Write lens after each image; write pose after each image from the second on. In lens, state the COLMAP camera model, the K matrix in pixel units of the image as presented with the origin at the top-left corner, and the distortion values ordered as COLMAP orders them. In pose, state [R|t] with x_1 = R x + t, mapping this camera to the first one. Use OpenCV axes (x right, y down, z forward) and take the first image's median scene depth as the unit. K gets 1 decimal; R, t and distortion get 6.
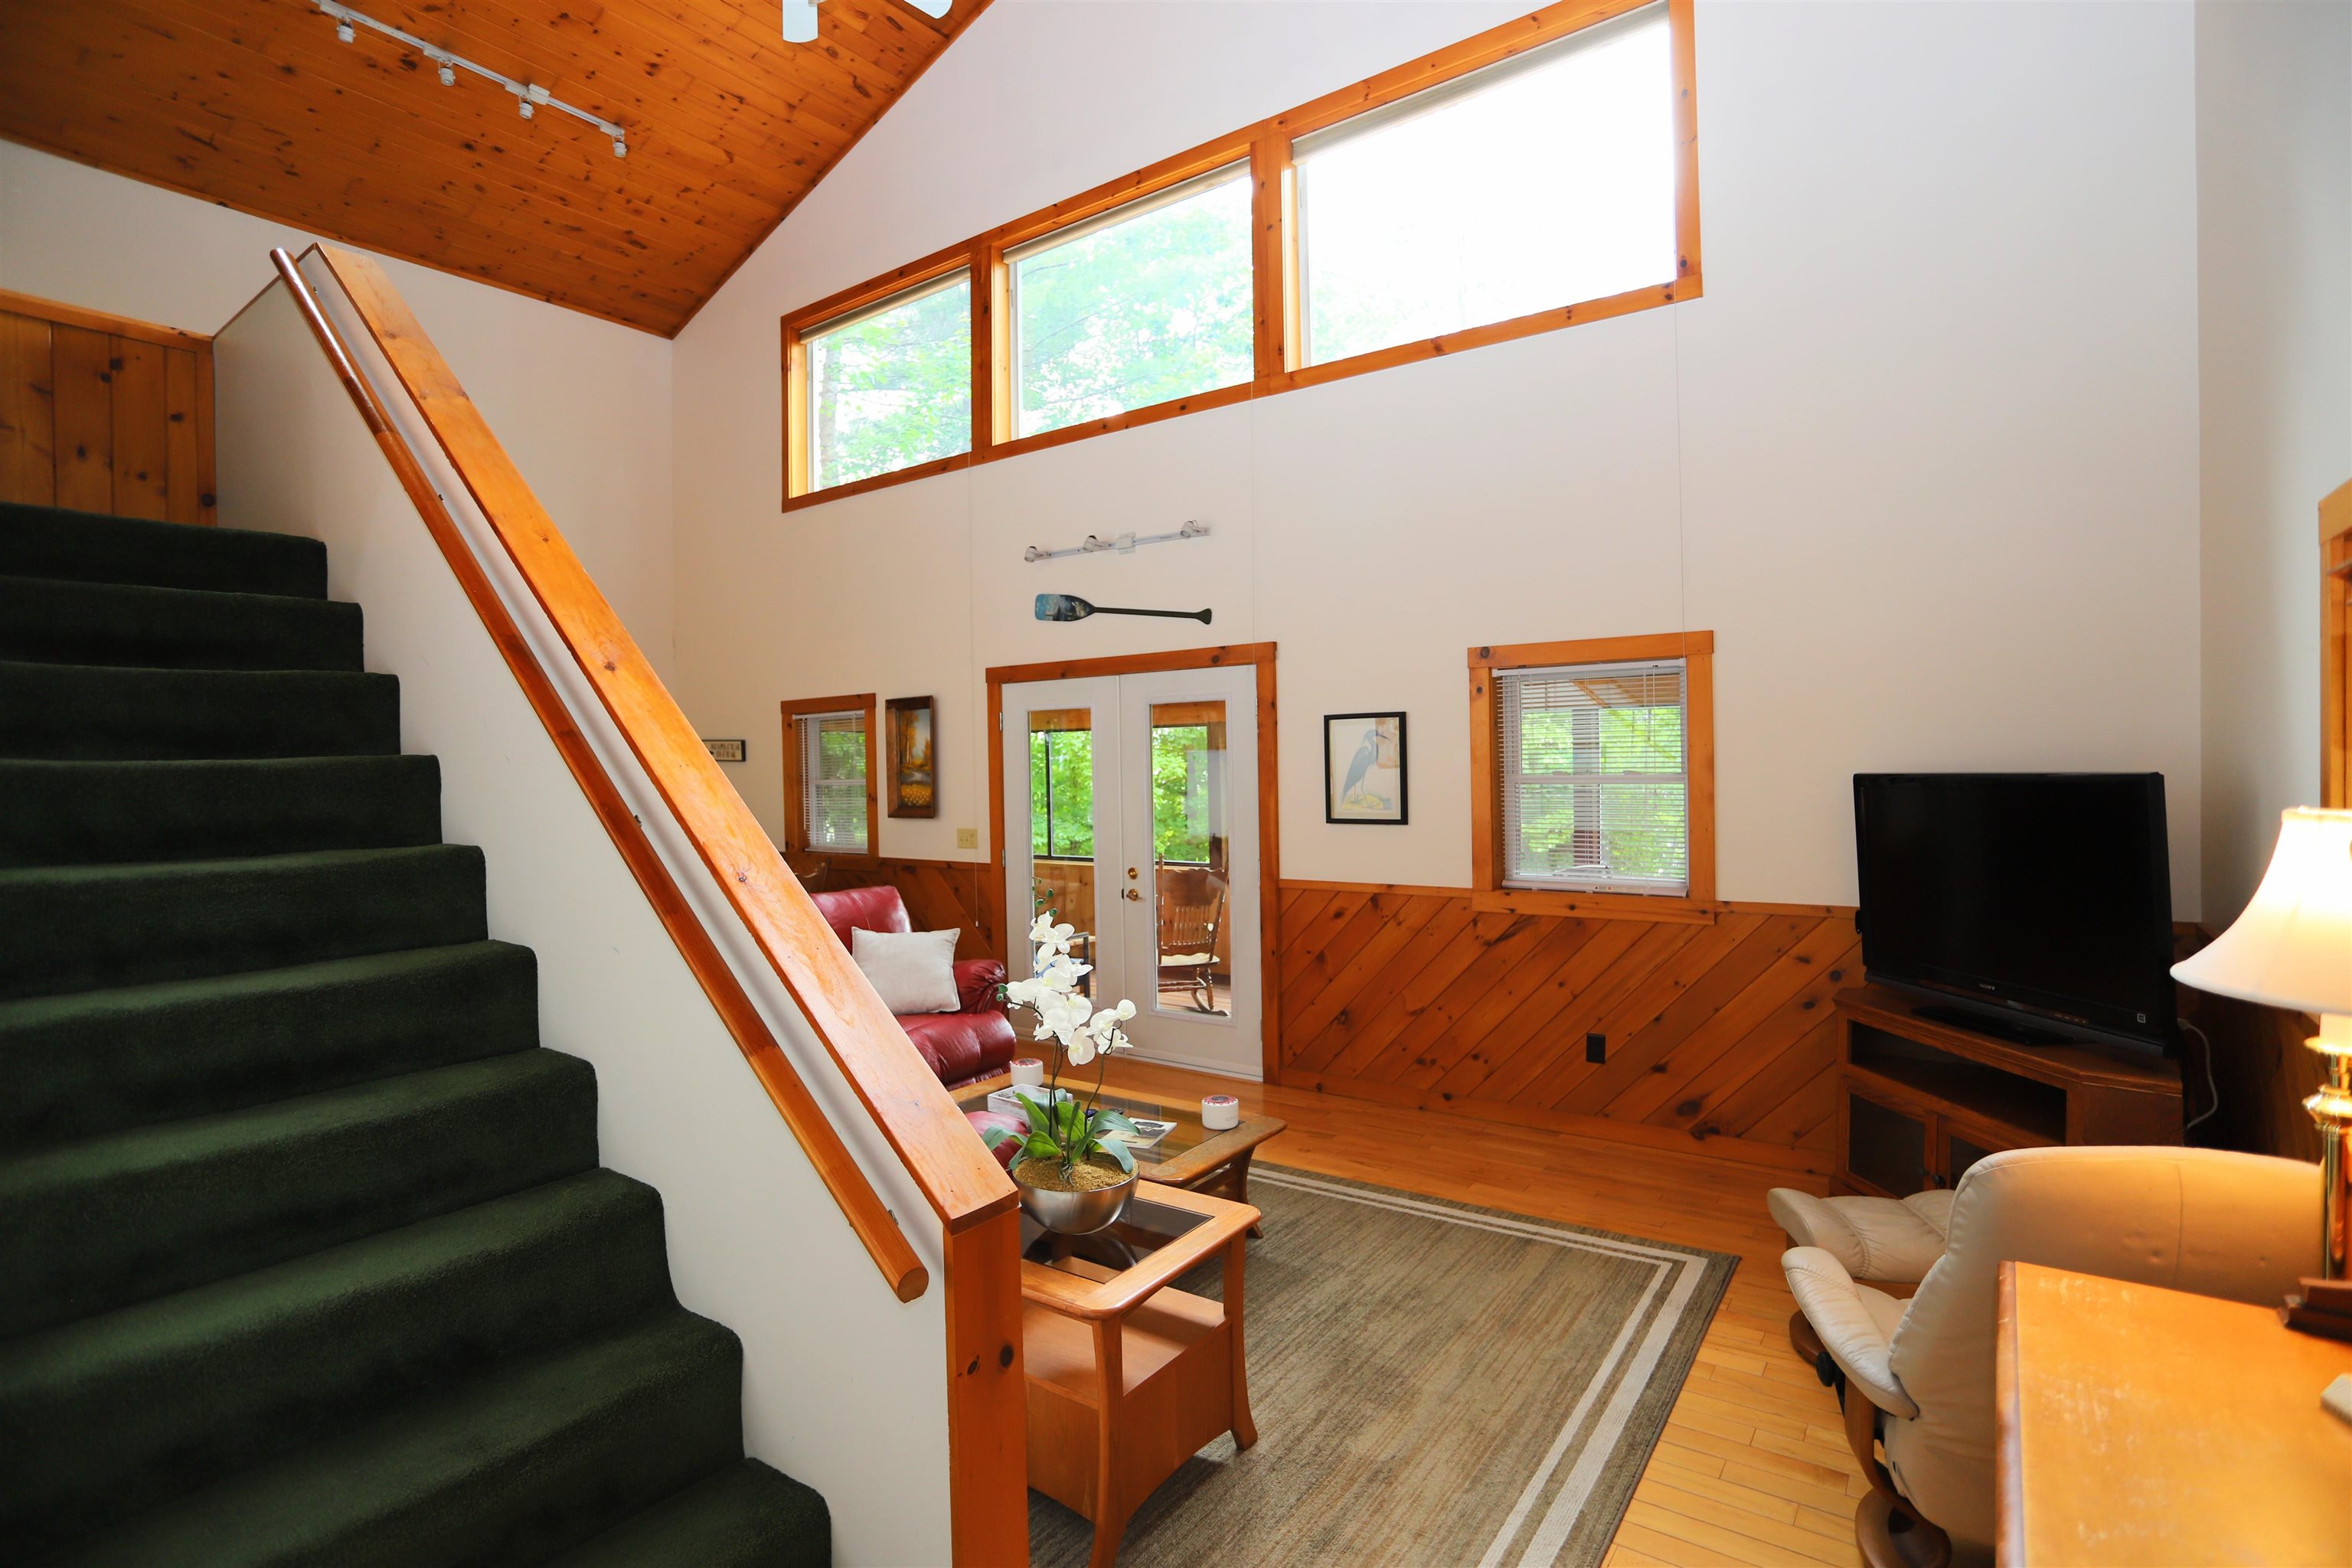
lens RADIAL K [[1144.1, 0, 1176.0], [0, 1144.1, 784.0], [0, 0, 1]] dist [-0.088376, 0.037114]
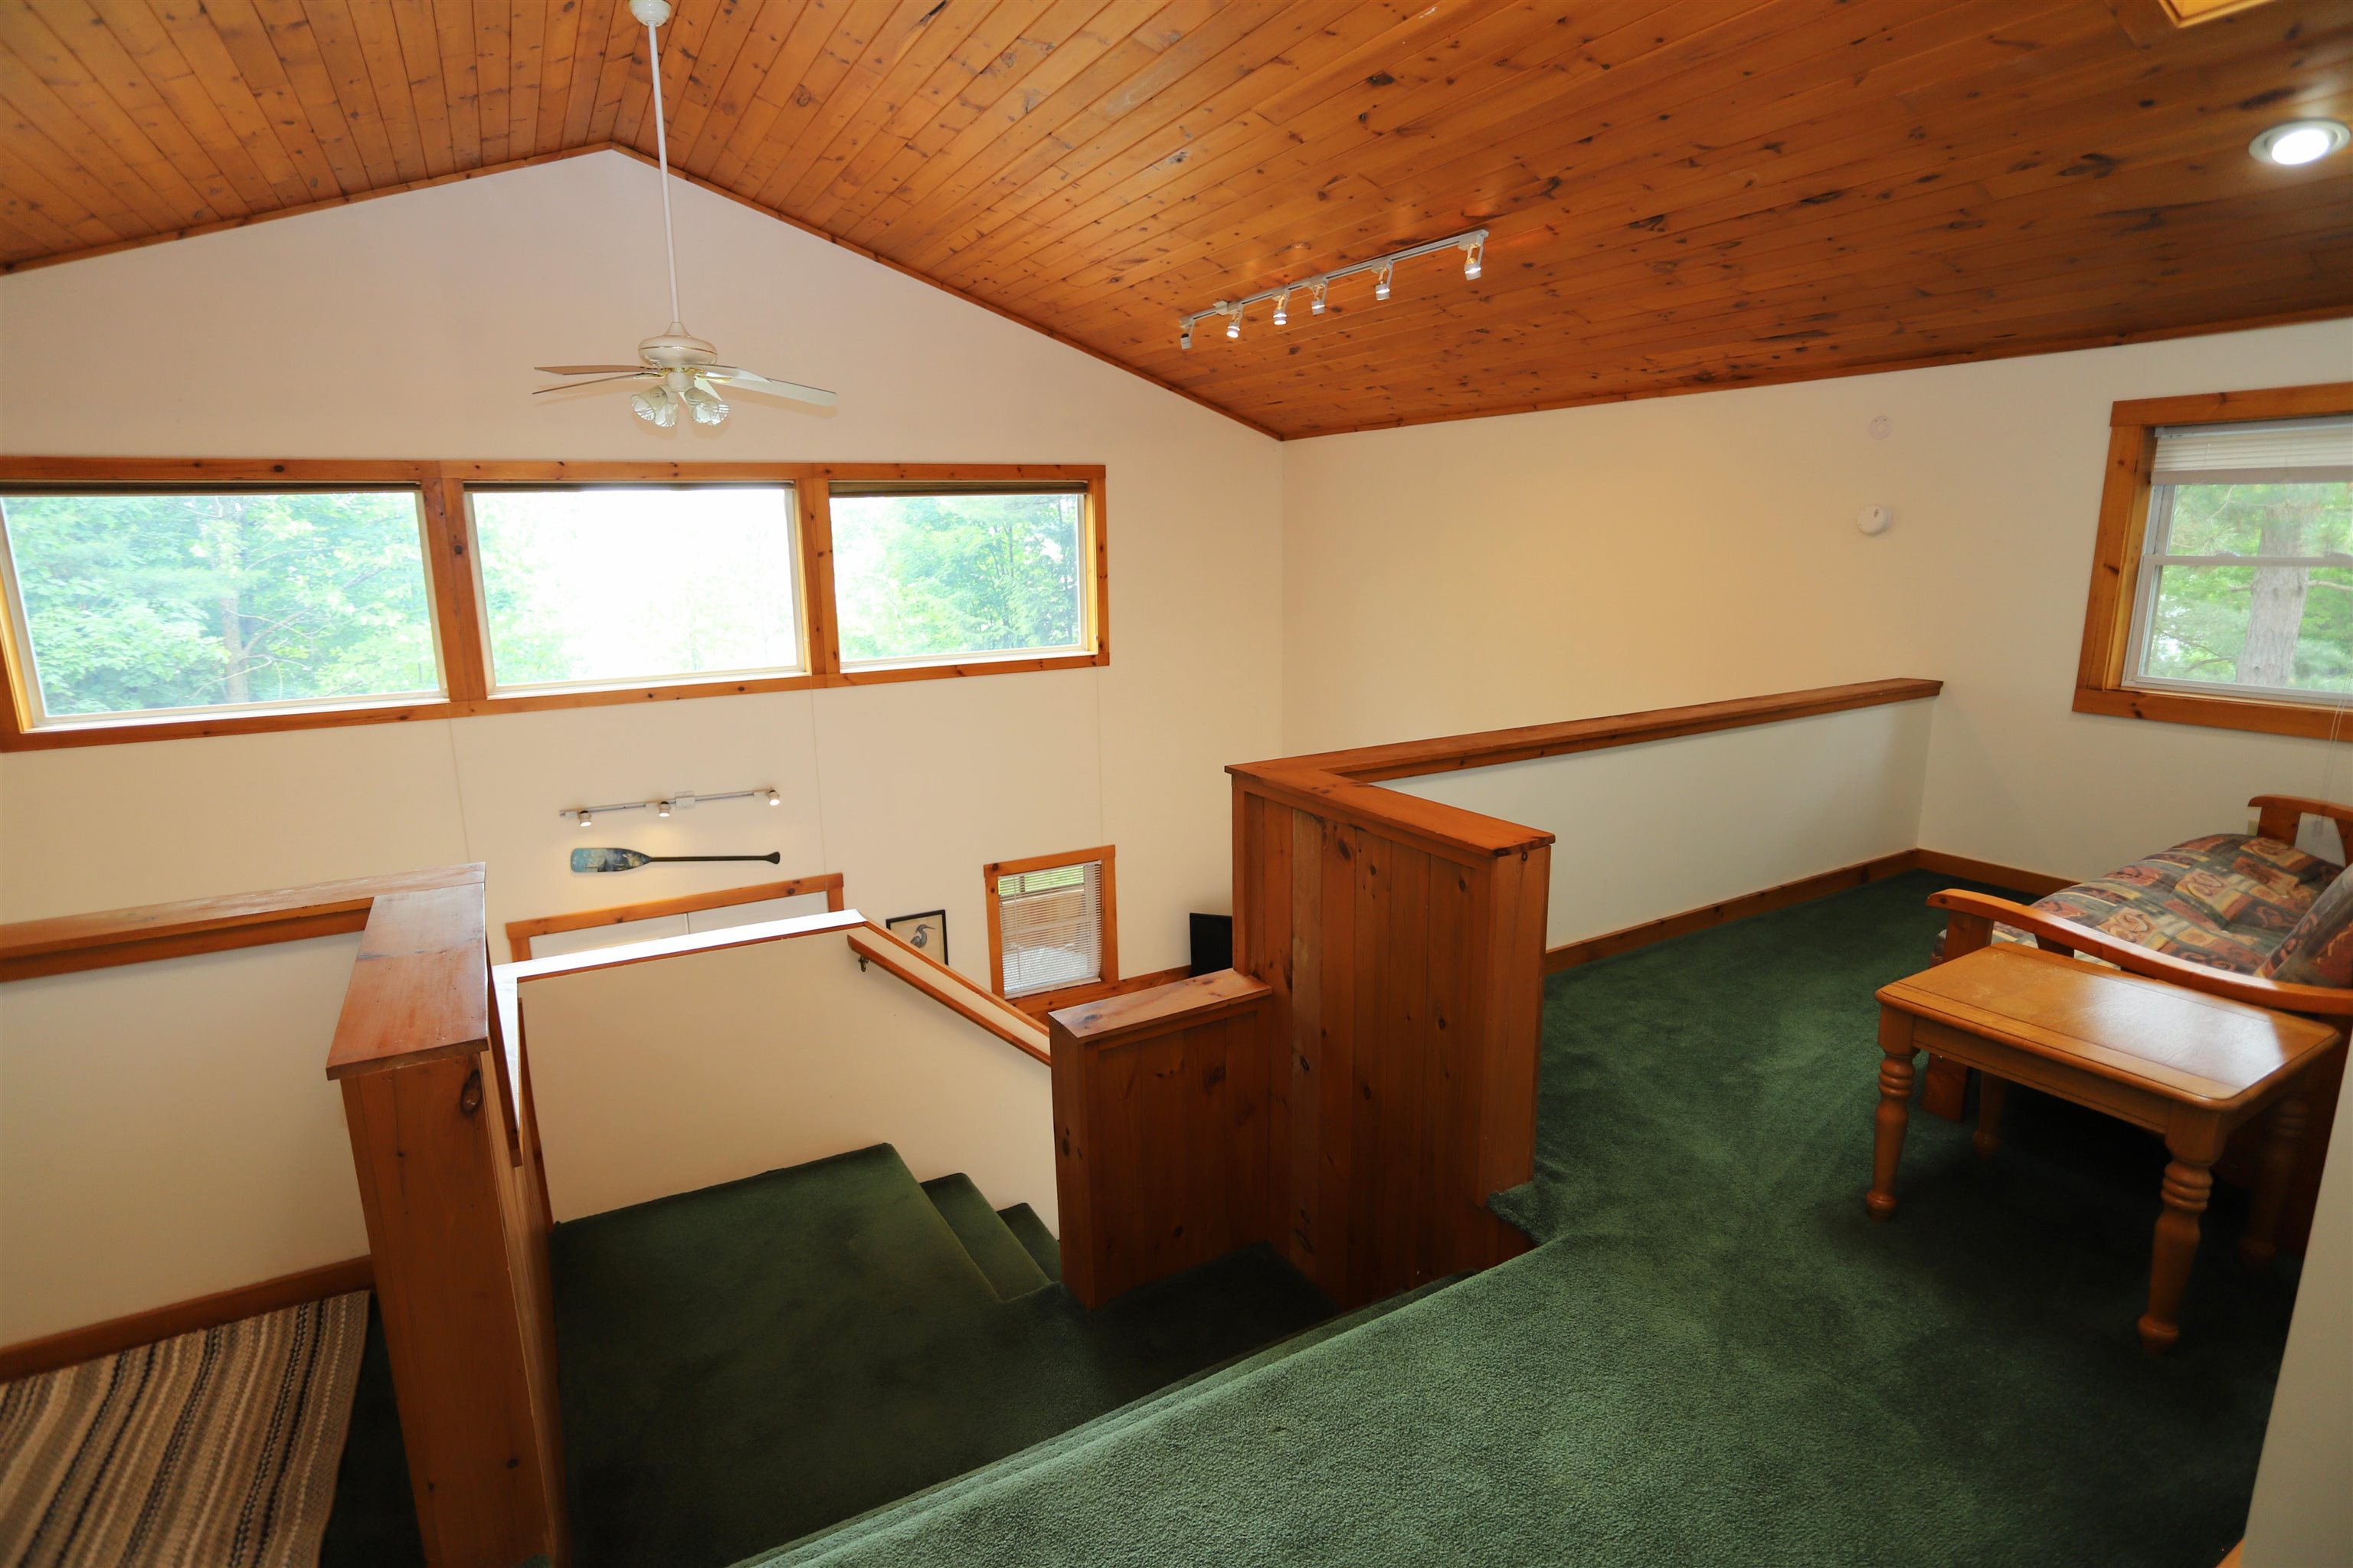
lens RADIAL K [[1144.6, 0, 1176.5], [0, 1144.6, 784.0], [0, 0, 1]] dist [-0.088376, 0.037114]
pose [[0.407603, -0.173821, 0.896463, -0.995377], [0.029292, 0.983700, 0.177417, -0.484454], [-0.912689, -0.046056, 0.406050, 0.114146]]
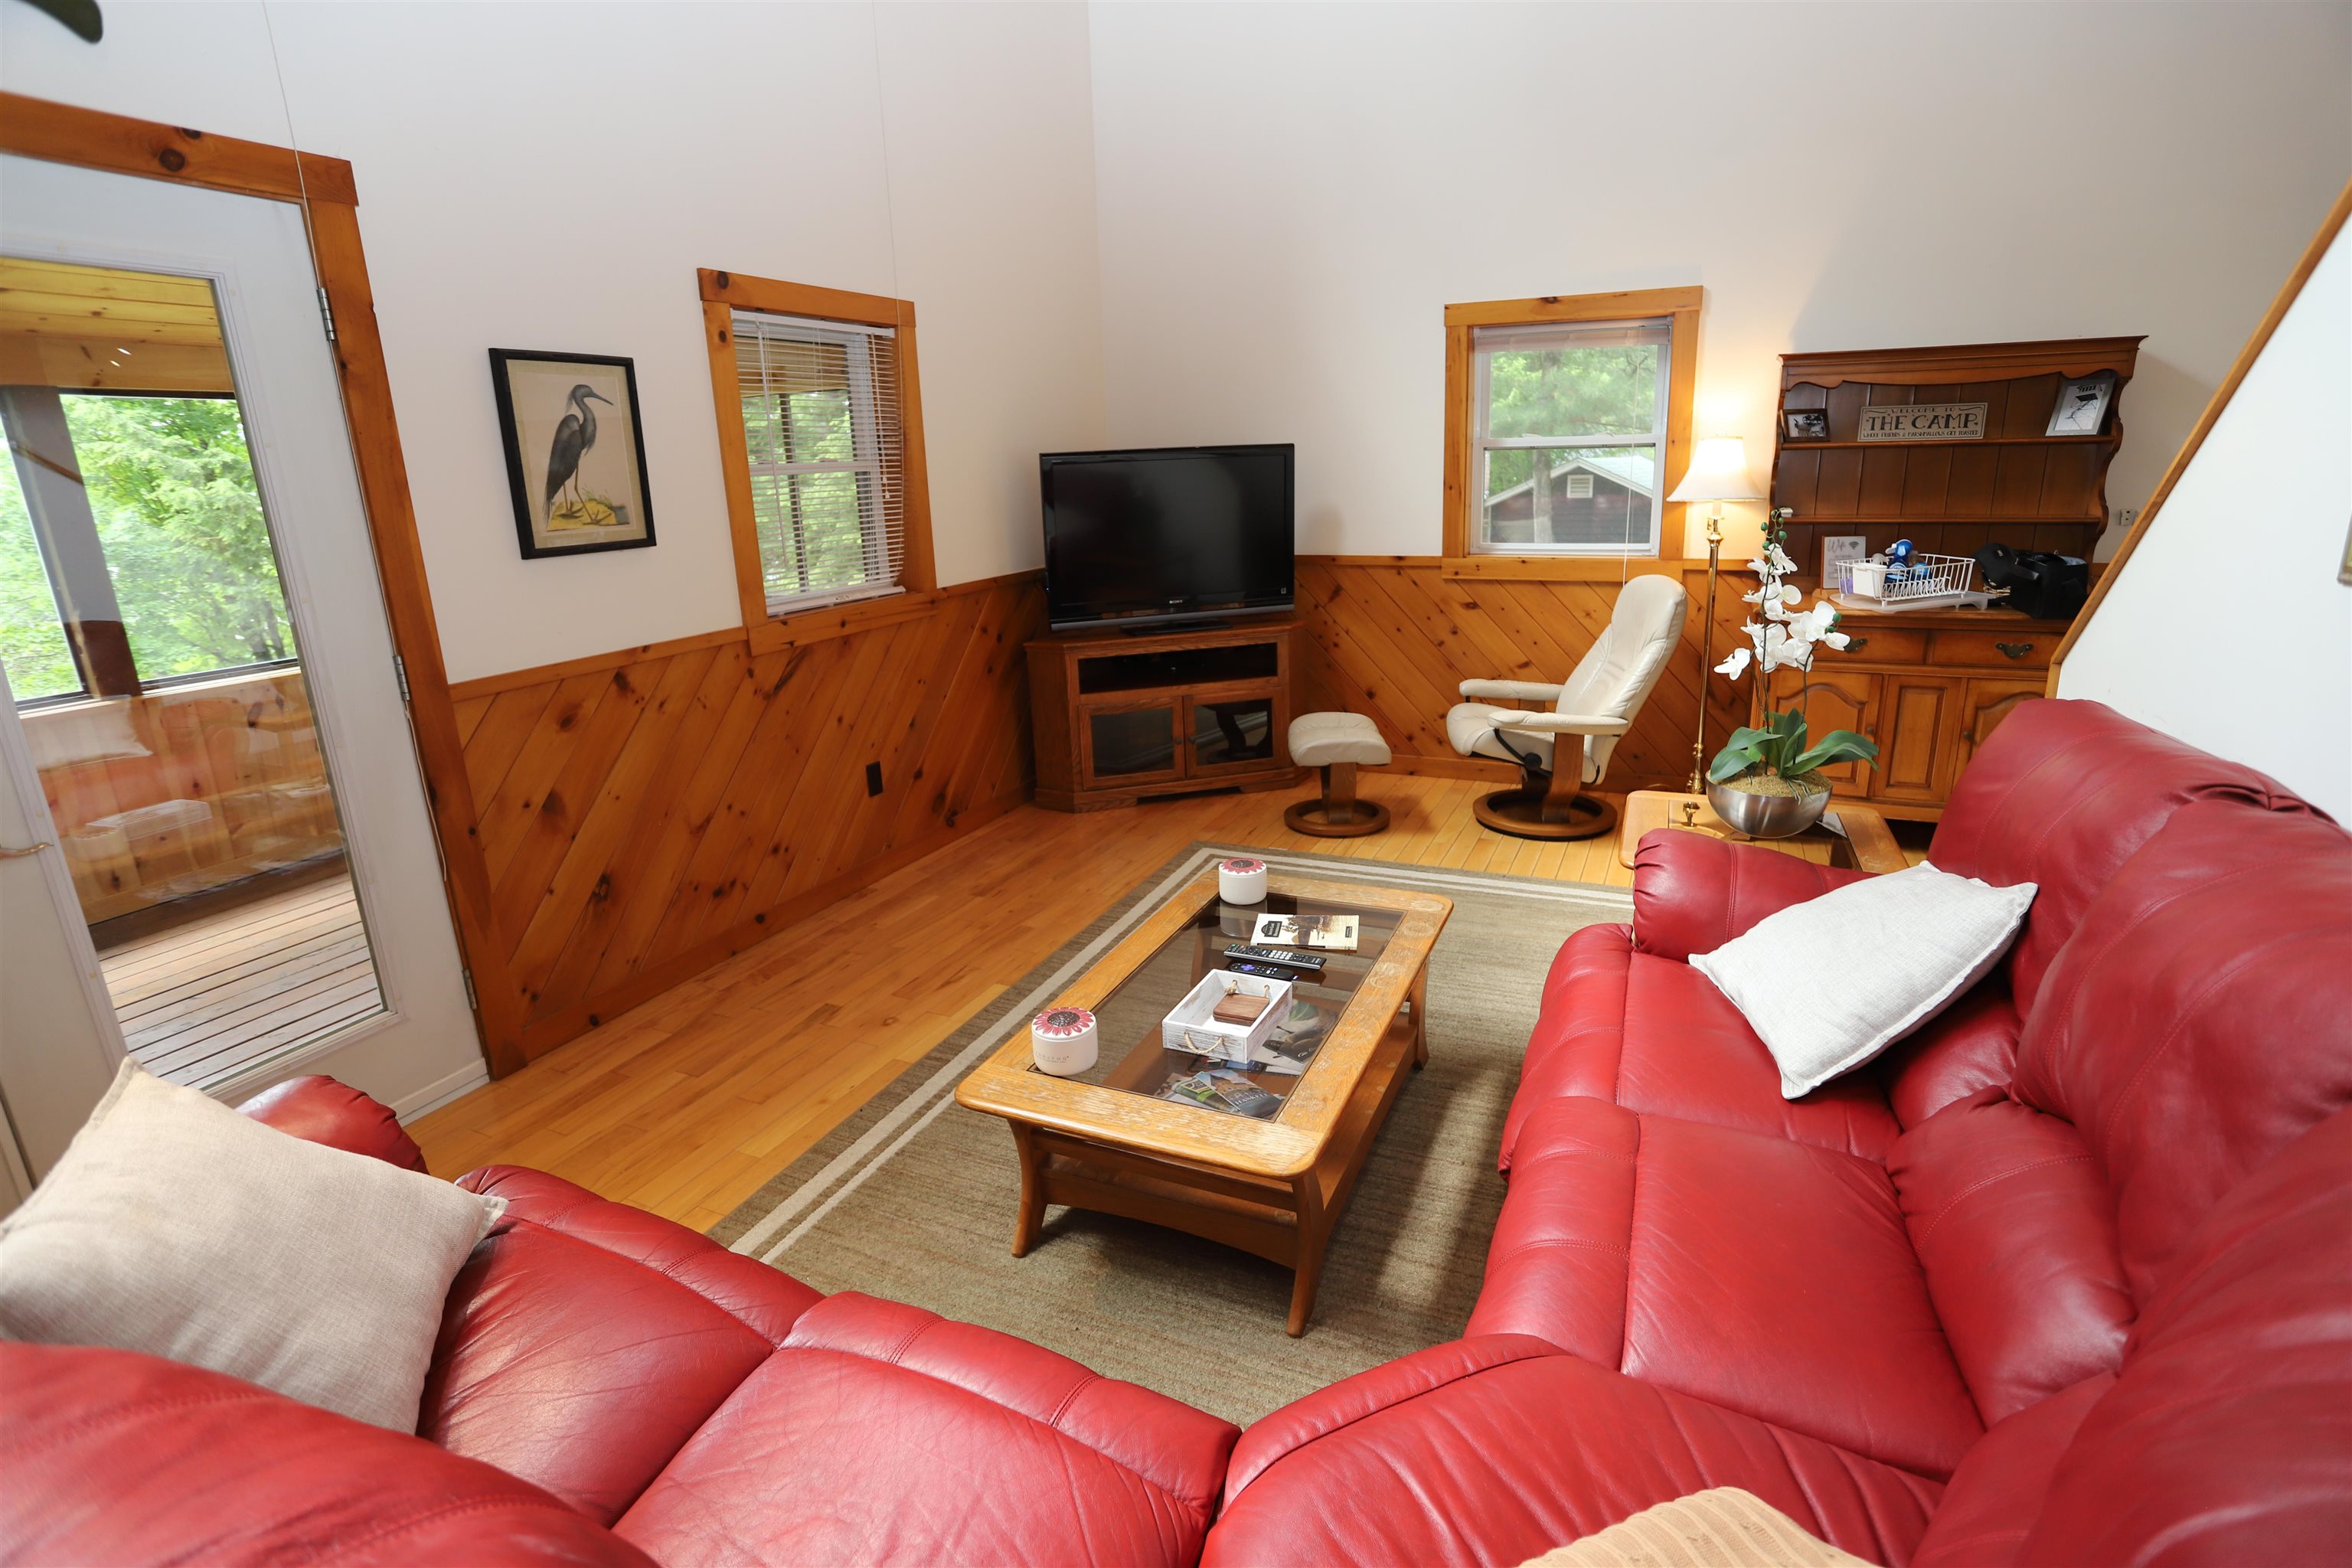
lens RADIAL K [[1144.1, 0, 1176.0], [0, 1144.1, 784.0], [0, 0, 1]] dist [-0.088376, 0.037114]
pose [[-0.199491, -0.242777, 0.949349, -0.475133], [0.056127, 0.964401, 0.258421, 0.018926], [-0.978291, 0.104837, -0.178763, 0.841214]]
